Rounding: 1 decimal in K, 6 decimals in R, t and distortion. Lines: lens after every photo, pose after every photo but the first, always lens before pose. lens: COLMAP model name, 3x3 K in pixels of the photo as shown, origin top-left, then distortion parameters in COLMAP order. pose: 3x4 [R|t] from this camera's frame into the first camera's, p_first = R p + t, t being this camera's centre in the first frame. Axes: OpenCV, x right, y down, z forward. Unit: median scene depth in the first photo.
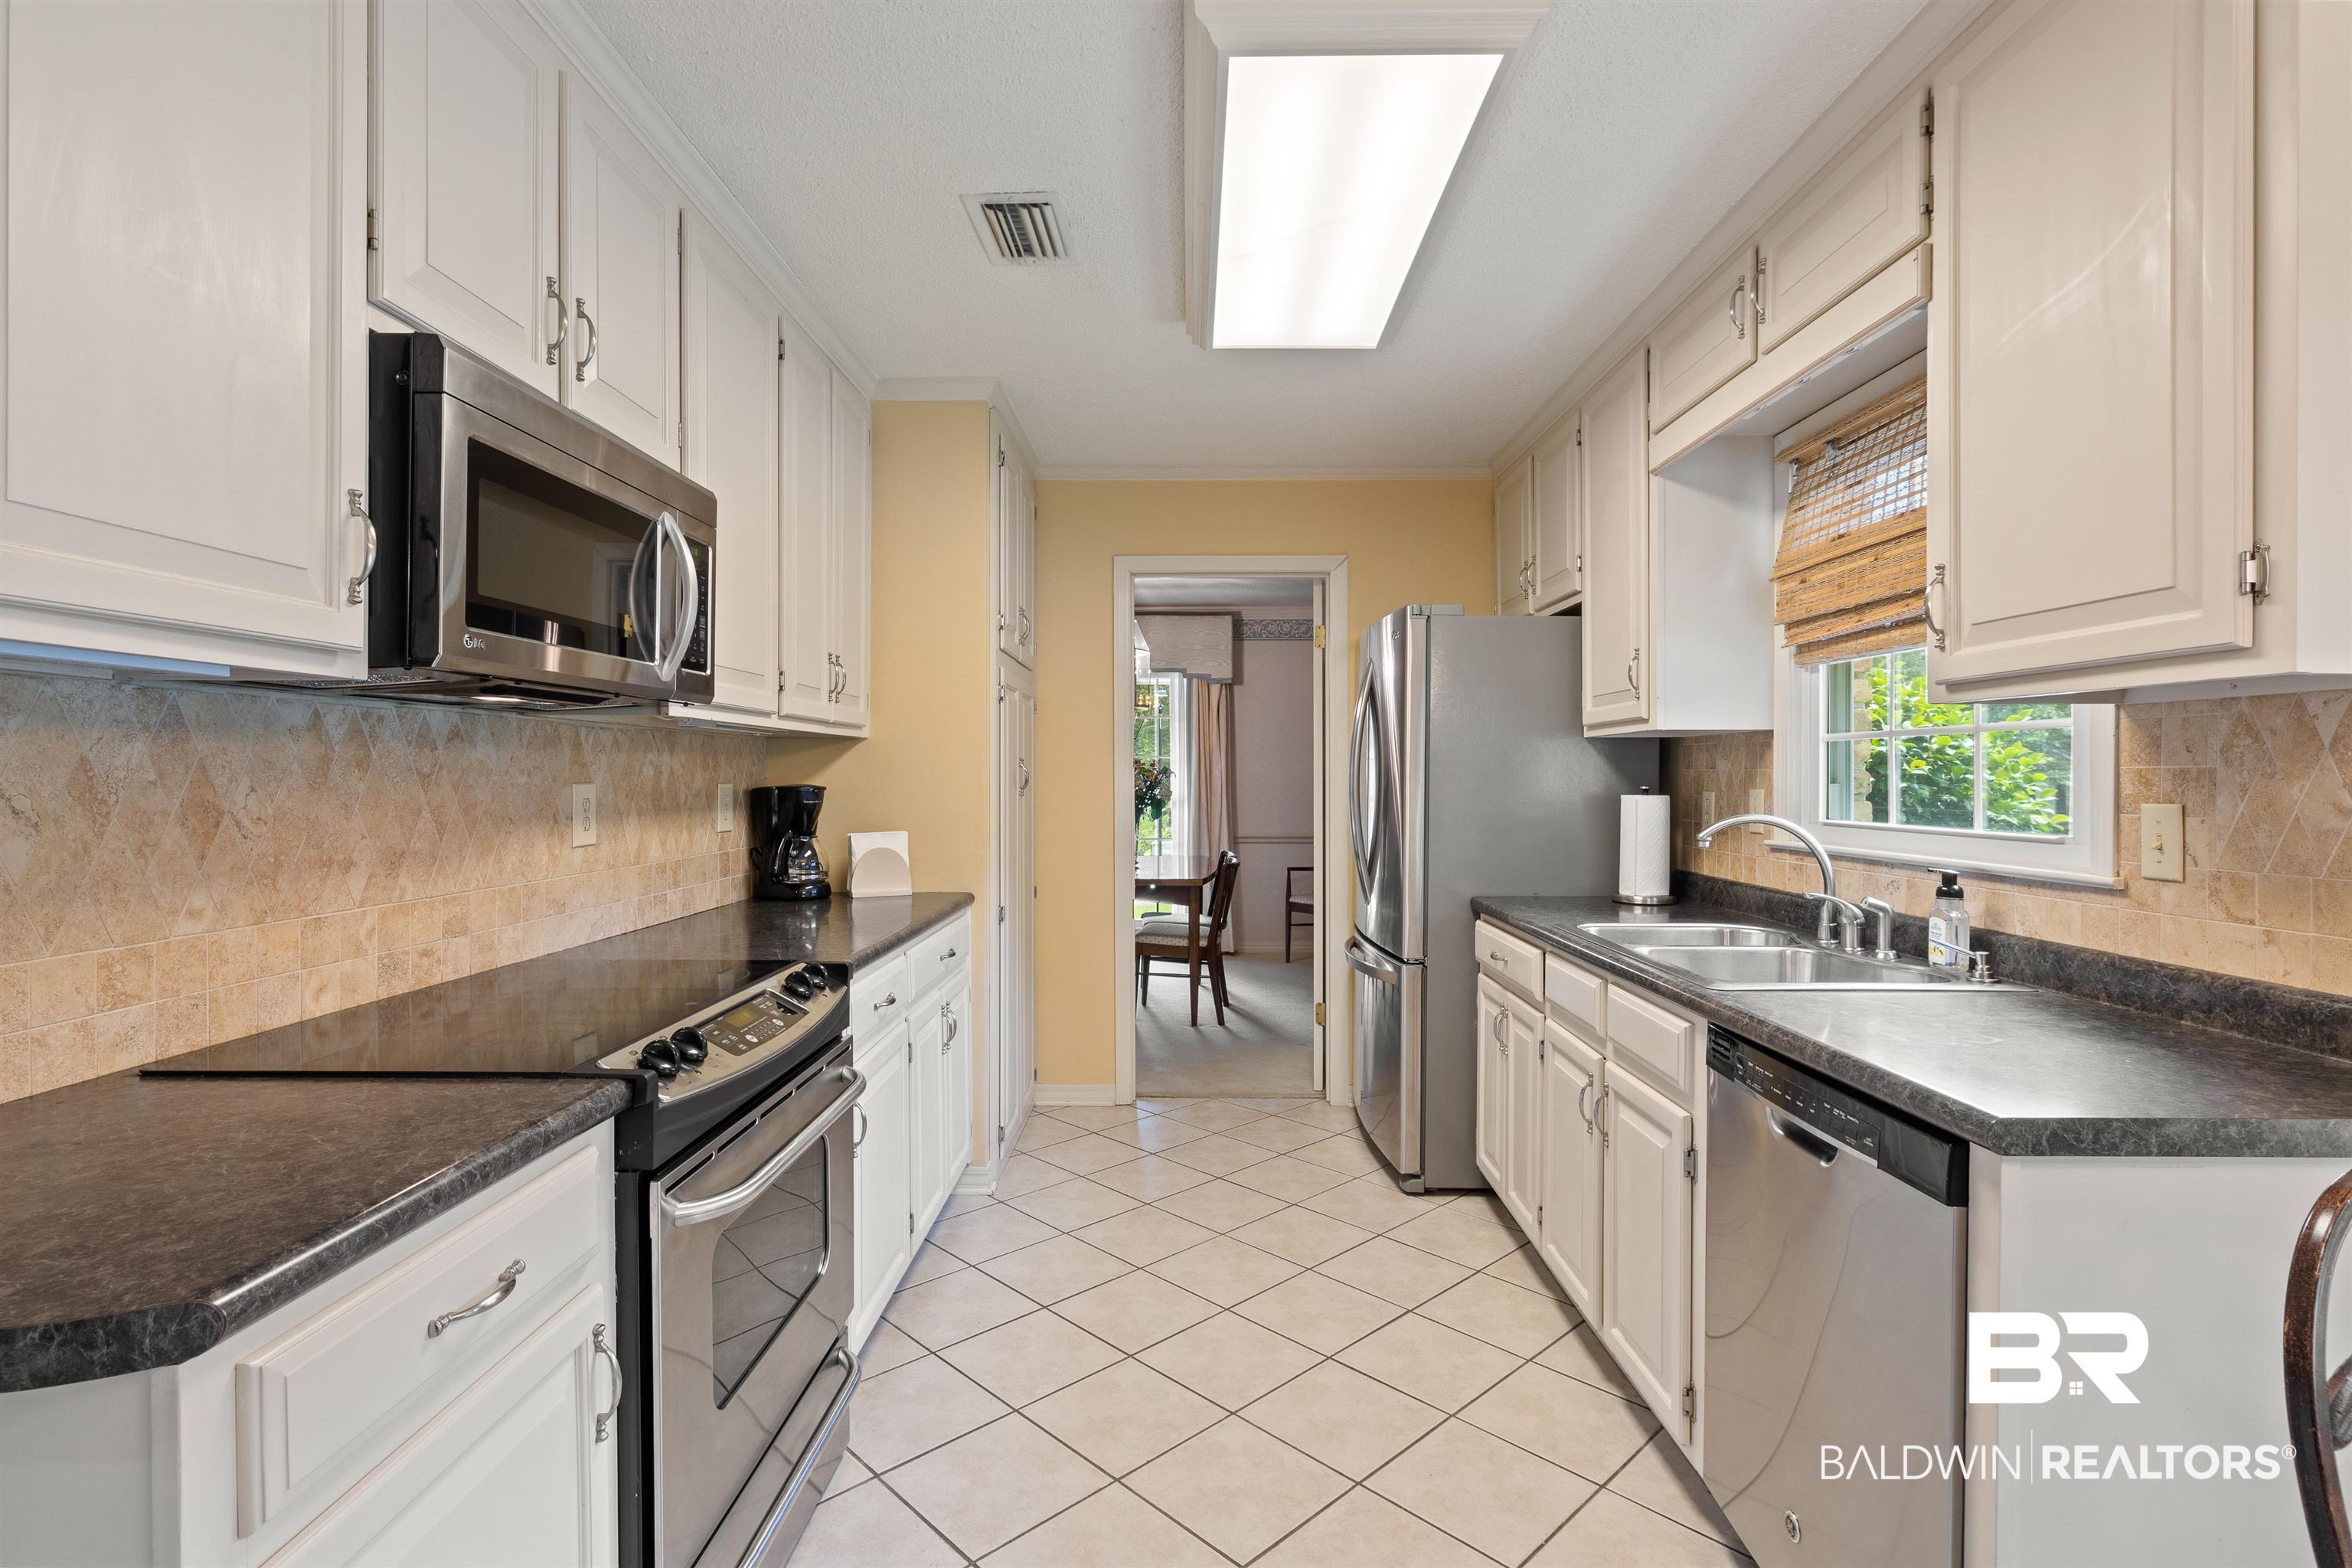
lens RADIAL K [[1114.2, 0, 1176.5], [0, 1114.2, 778.8], [0, 0, 1]] dist [-0.015966, 0.000361]
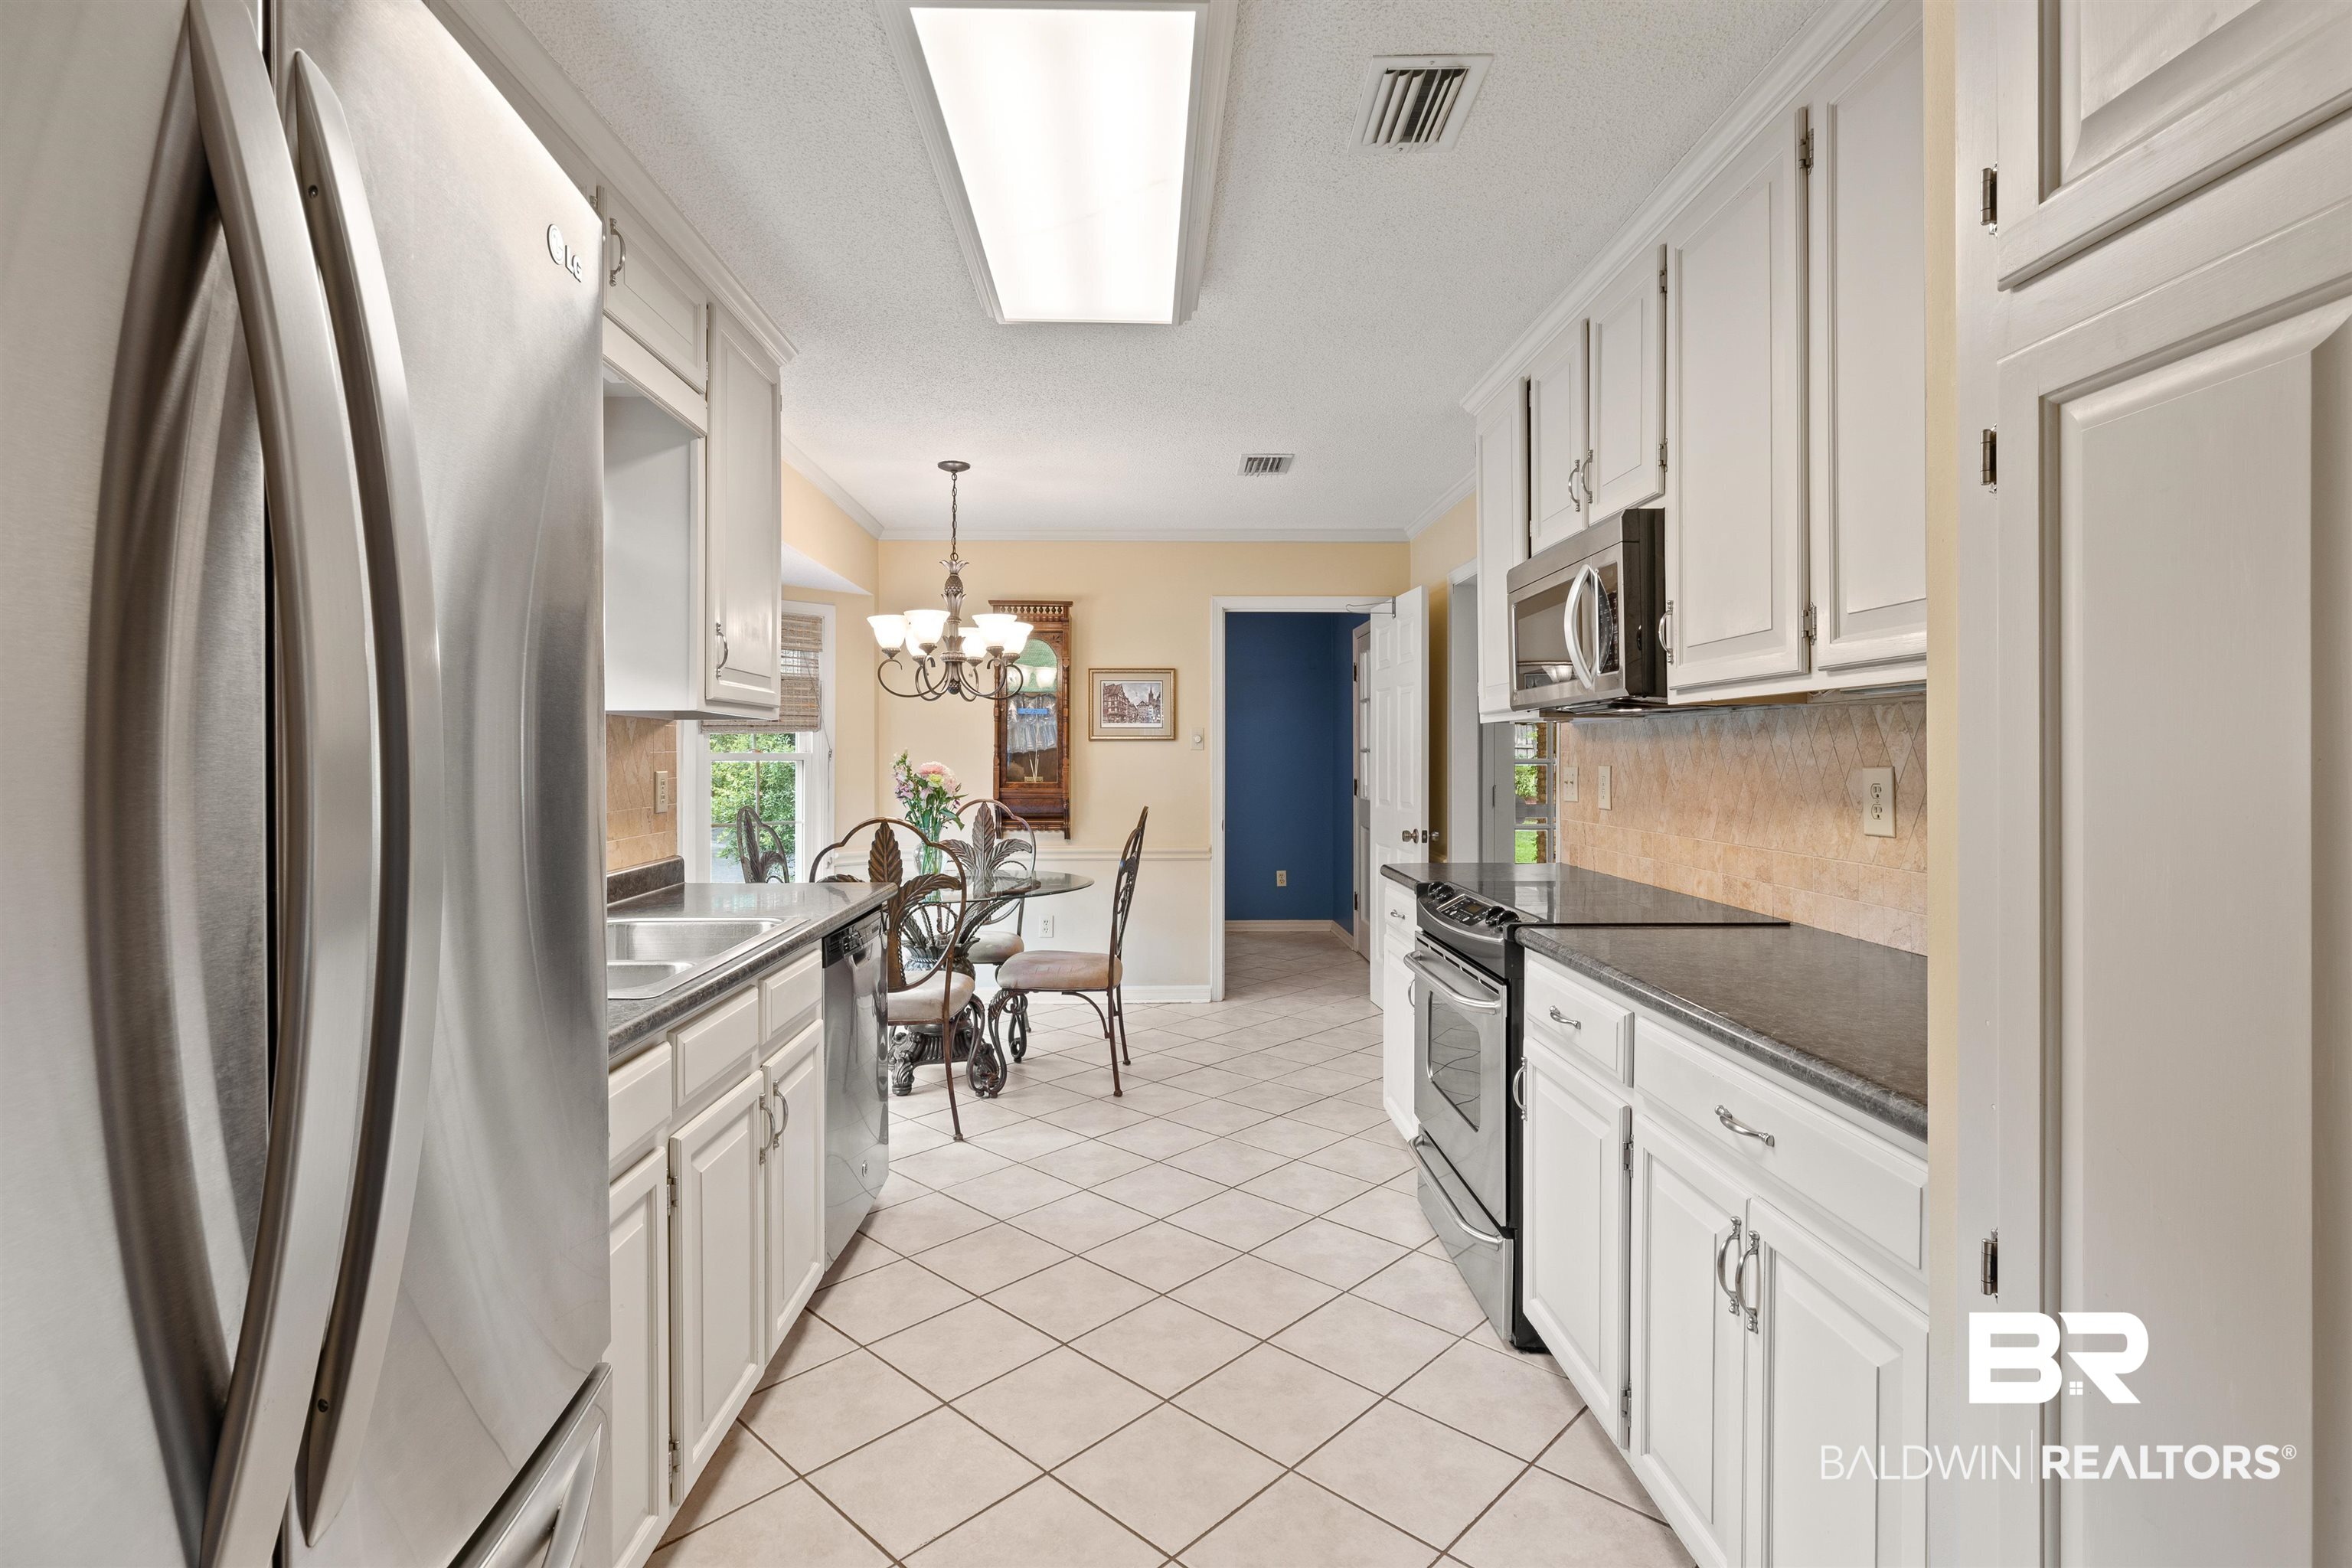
lens RADIAL K [[1114.2, 0, 1176.5], [0, 1114.2, 778.8], [0, 0, 1]] dist [-0.015966, 0.000361]
pose [[-0.998837, 0.001069, -0.048201, 0.102819], [0.000012, 0.999760, 0.021913, -0.007373], [0.048213, 0.021887, -0.998597, 2.275255]]
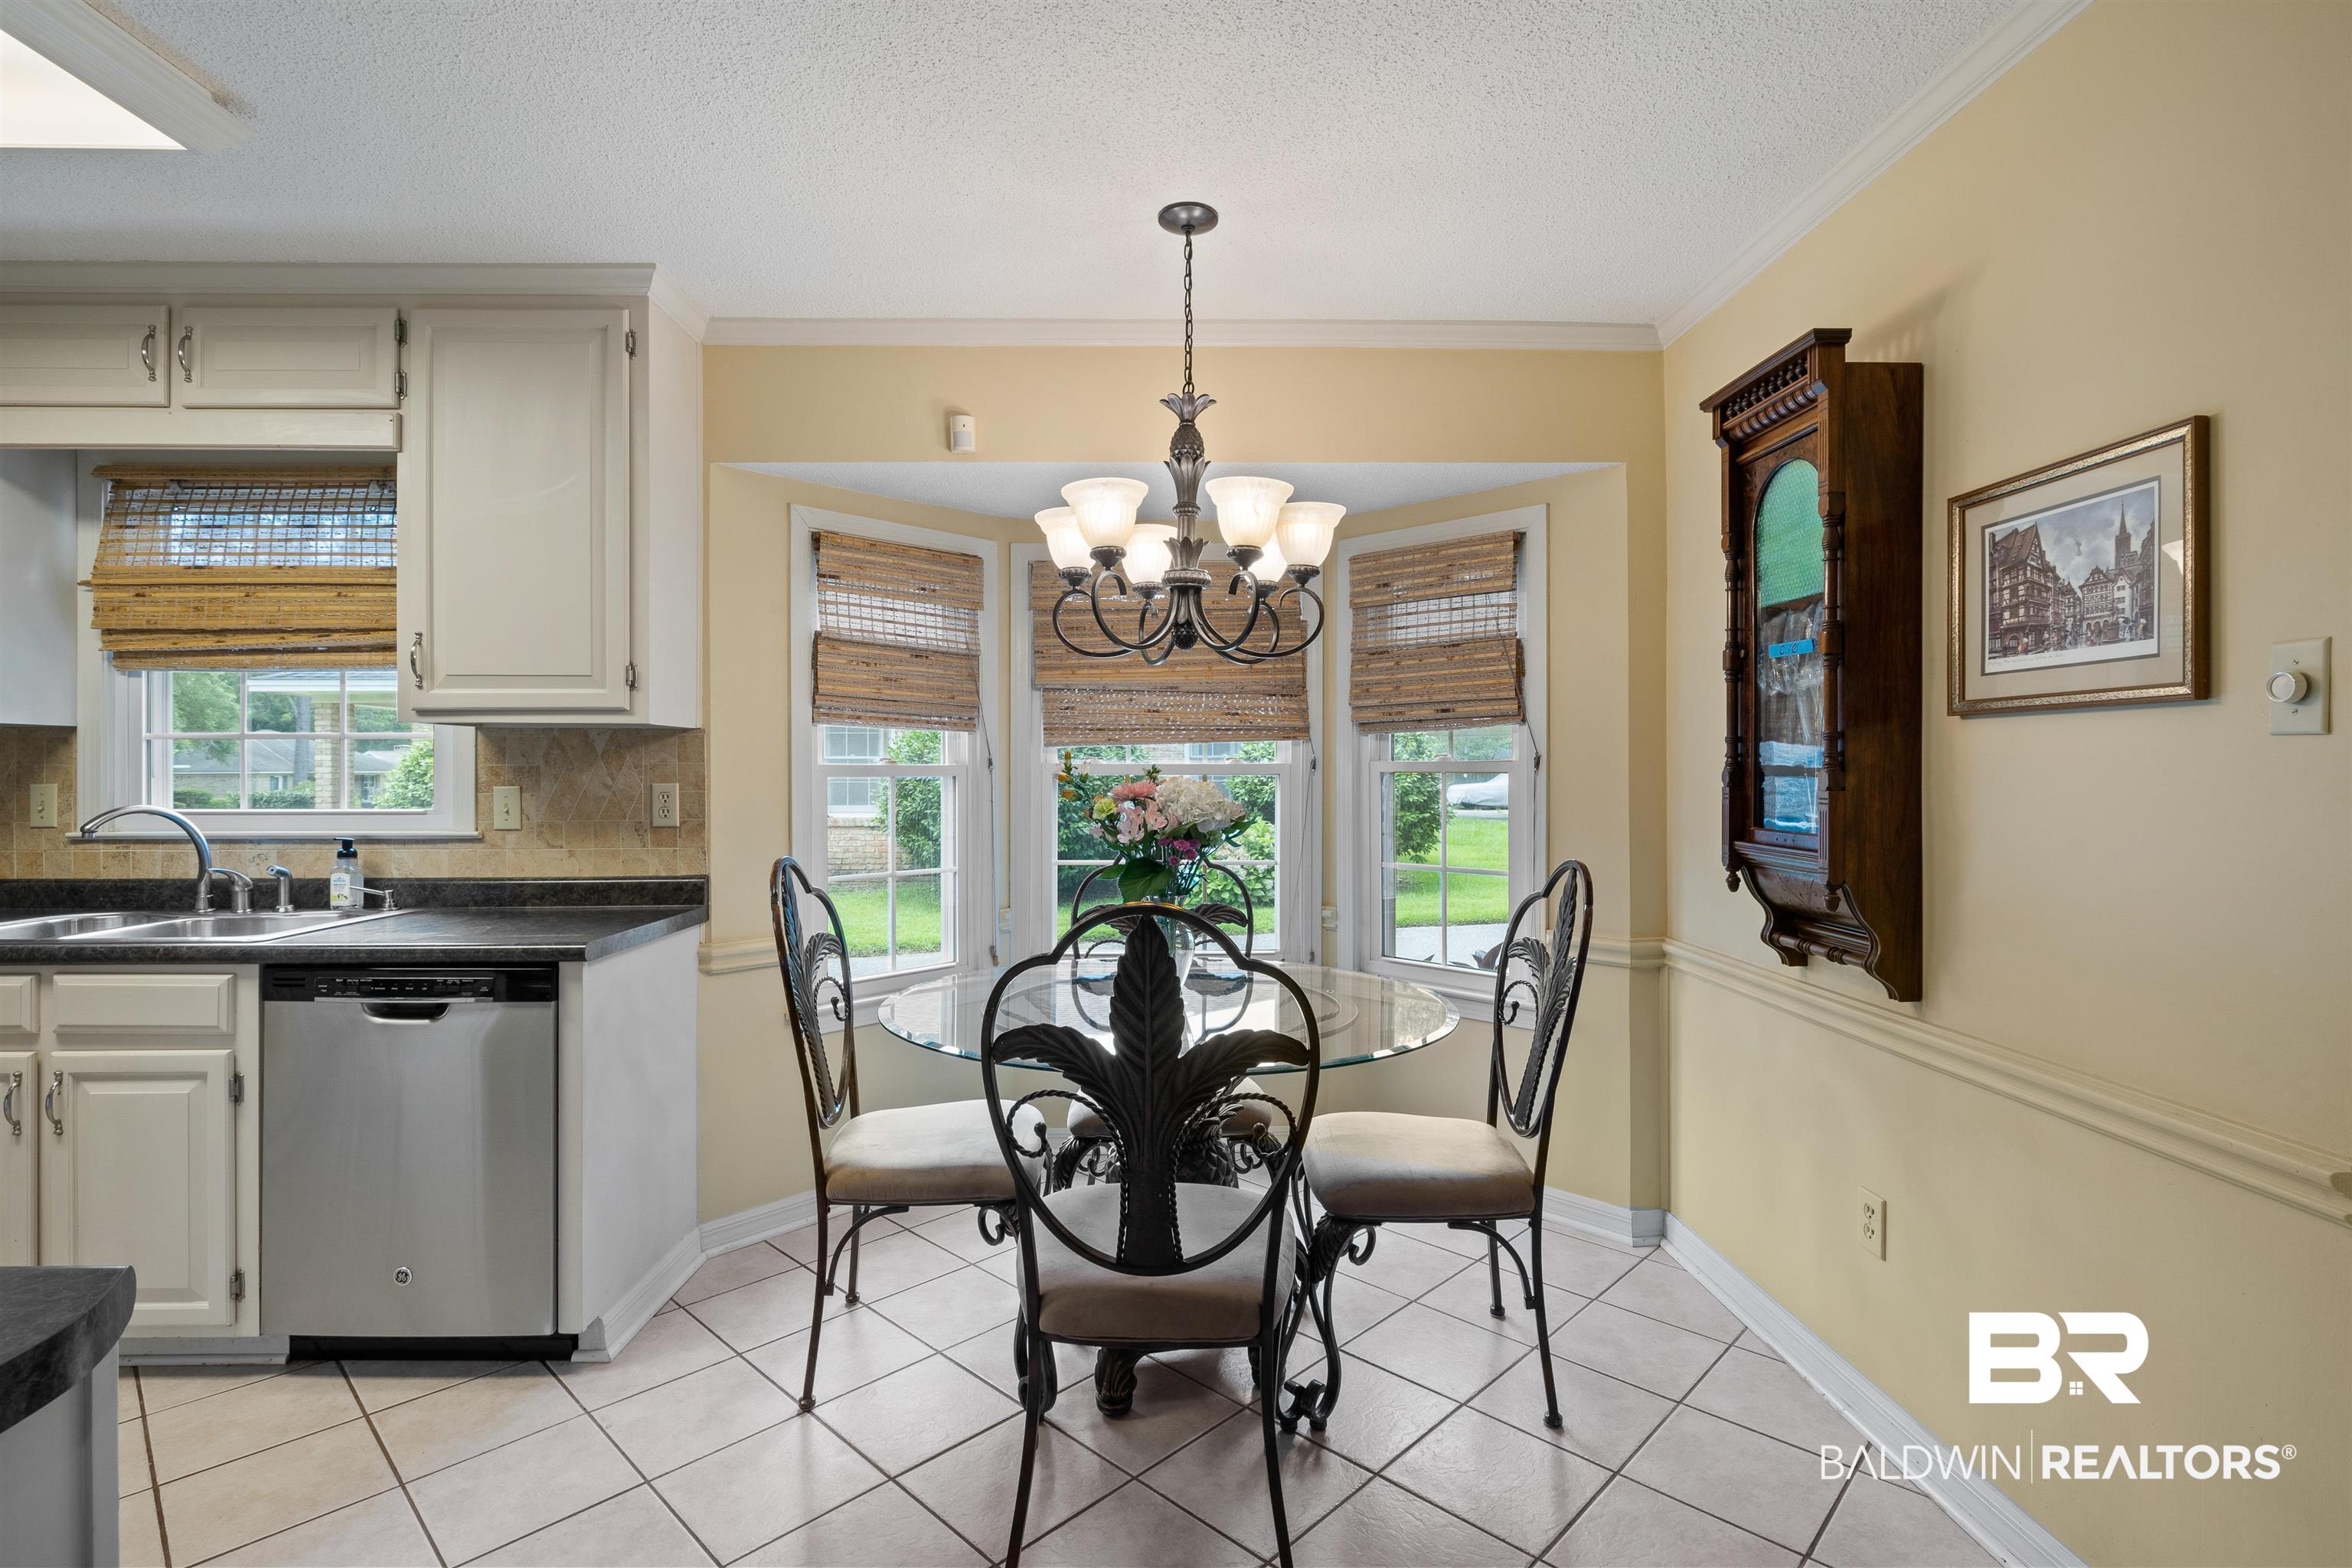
lens RADIAL K [[1114.2, 0, 1176.5], [0, 1114.2, 778.8], [0, 0, 1]] dist [-0.015966, 0.000361]
pose [[-0.043643, -0.008206, 0.999013, -0.766816], [0.004550, 0.999954, 0.008412, 0.000885], [-0.999037, 0.004913, -0.043604, 0.015754]]
